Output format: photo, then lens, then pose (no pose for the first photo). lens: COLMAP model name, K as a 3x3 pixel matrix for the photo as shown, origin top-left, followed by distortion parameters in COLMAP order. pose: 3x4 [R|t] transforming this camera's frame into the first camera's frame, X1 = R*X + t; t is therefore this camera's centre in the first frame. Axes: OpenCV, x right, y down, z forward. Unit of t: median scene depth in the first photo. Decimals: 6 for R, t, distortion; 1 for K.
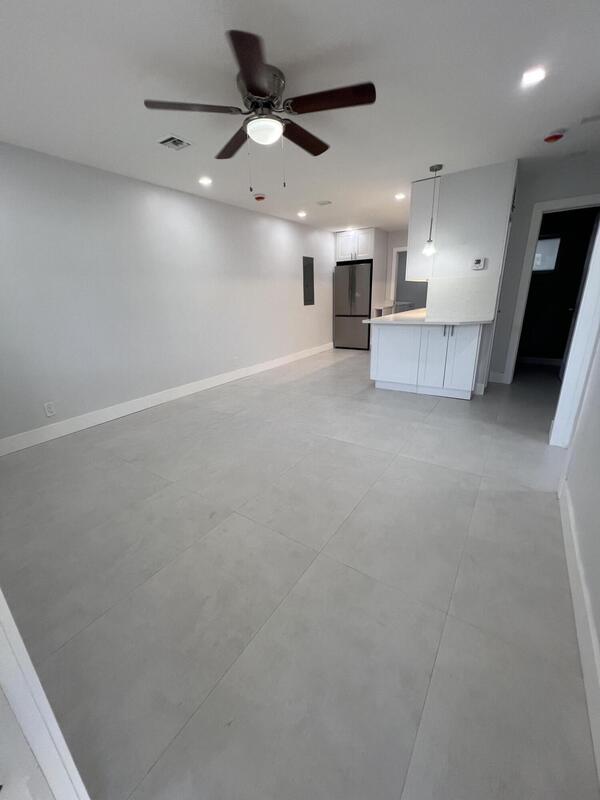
lens RADIAL K [[322.0, 0, 300.0], [0, 322.0, 400.0], [0, 0, 1]] dist [-0.000239, 0.000278]
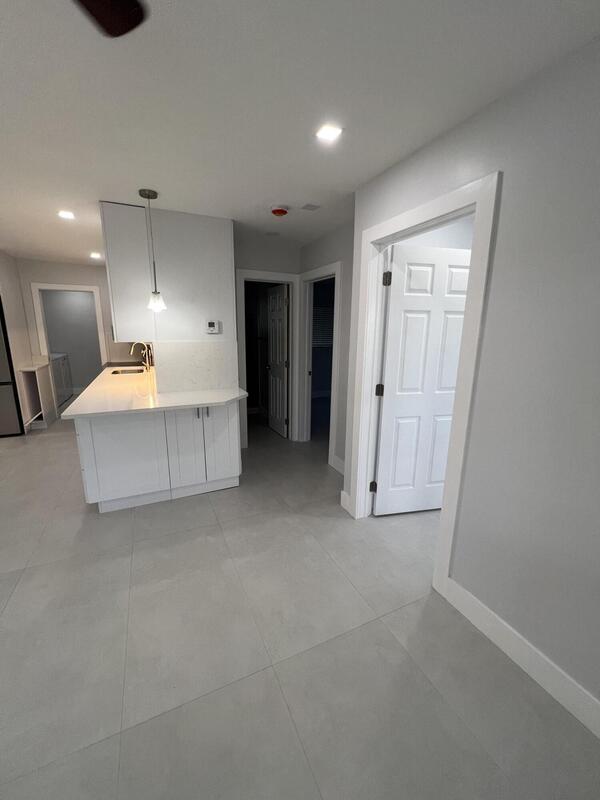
lens RADIAL K [[322.0, 0, 300.0], [0, 322.0, 400.0], [0, 0, 1]] dist [-0.000239, 0.000278]
pose [[0.515288, -0.145079, 0.844648, -0.049885], [0.241670, 0.970168, 0.019205, -0.165510], [-0.822237, 0.194230, 0.534977, 0.332755]]
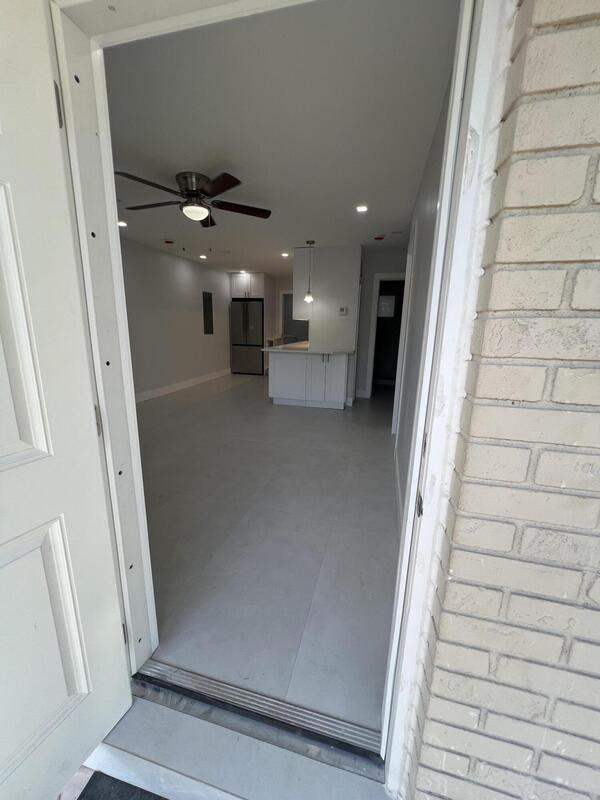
lens RADIAL K [[322.0, 0, 300.0], [0, 322.0, 400.0], [0, 0, 1]] dist [-0.000239, 0.000278]
pose [[0.942117, -0.023334, 0.334472, -0.076285], [0.052998, 0.995398, -0.079837, 0.049906], [-0.331070, 0.092942, 0.939018, -0.172687]]
